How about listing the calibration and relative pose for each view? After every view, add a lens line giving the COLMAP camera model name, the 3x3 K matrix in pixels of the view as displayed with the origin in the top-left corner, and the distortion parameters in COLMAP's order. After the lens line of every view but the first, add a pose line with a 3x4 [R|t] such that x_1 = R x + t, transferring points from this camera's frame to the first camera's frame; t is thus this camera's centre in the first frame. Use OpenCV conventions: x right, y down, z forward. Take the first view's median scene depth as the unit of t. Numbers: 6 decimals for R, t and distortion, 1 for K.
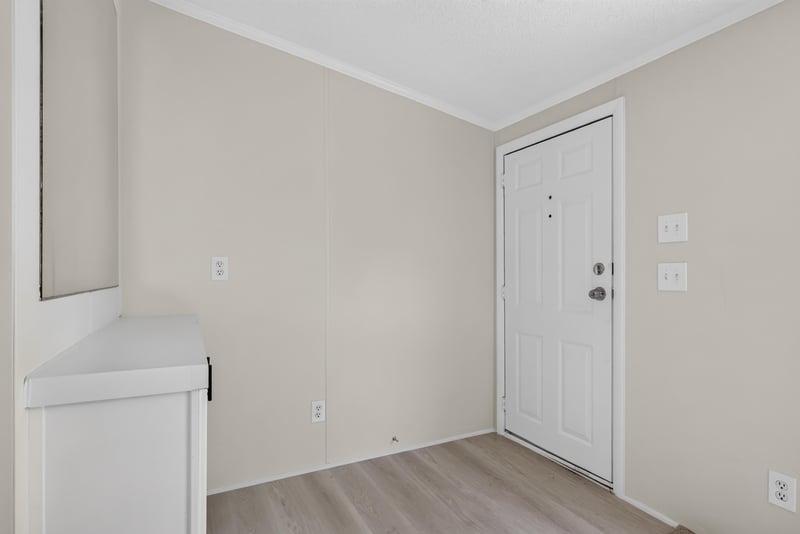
lens RADIAL K [[413.0, 0, 399.6], [0, 413.0, 273.4], [0, 0, 1]] dist [-0.000180, -0.000044]
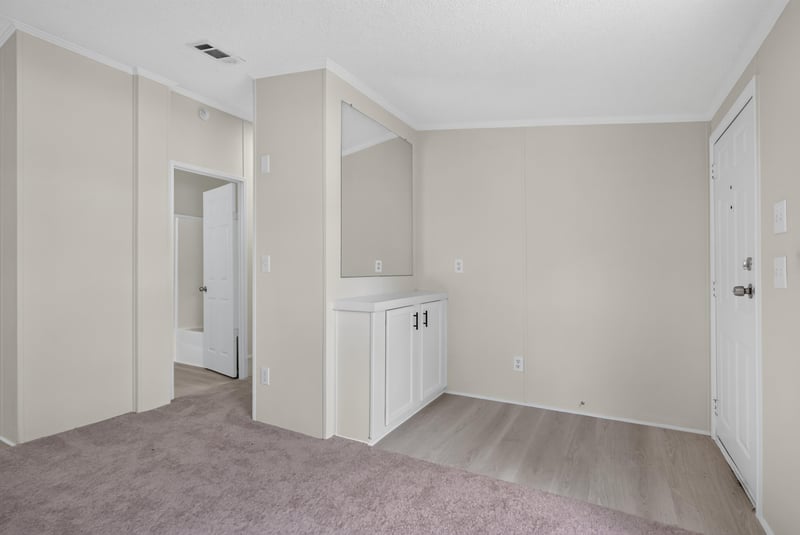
lens RADIAL K [[386.0, 0, 400.0], [0, 386.0, 267.5], [0, 0, 1]] dist [0.000364, -0.000071]
pose [[0.558096, -0.003588, -0.829769, 0.763843], [-0.000228, 0.999990, -0.004477, 0.000807], [0.829776, 0.002688, 0.558090, -0.116685]]
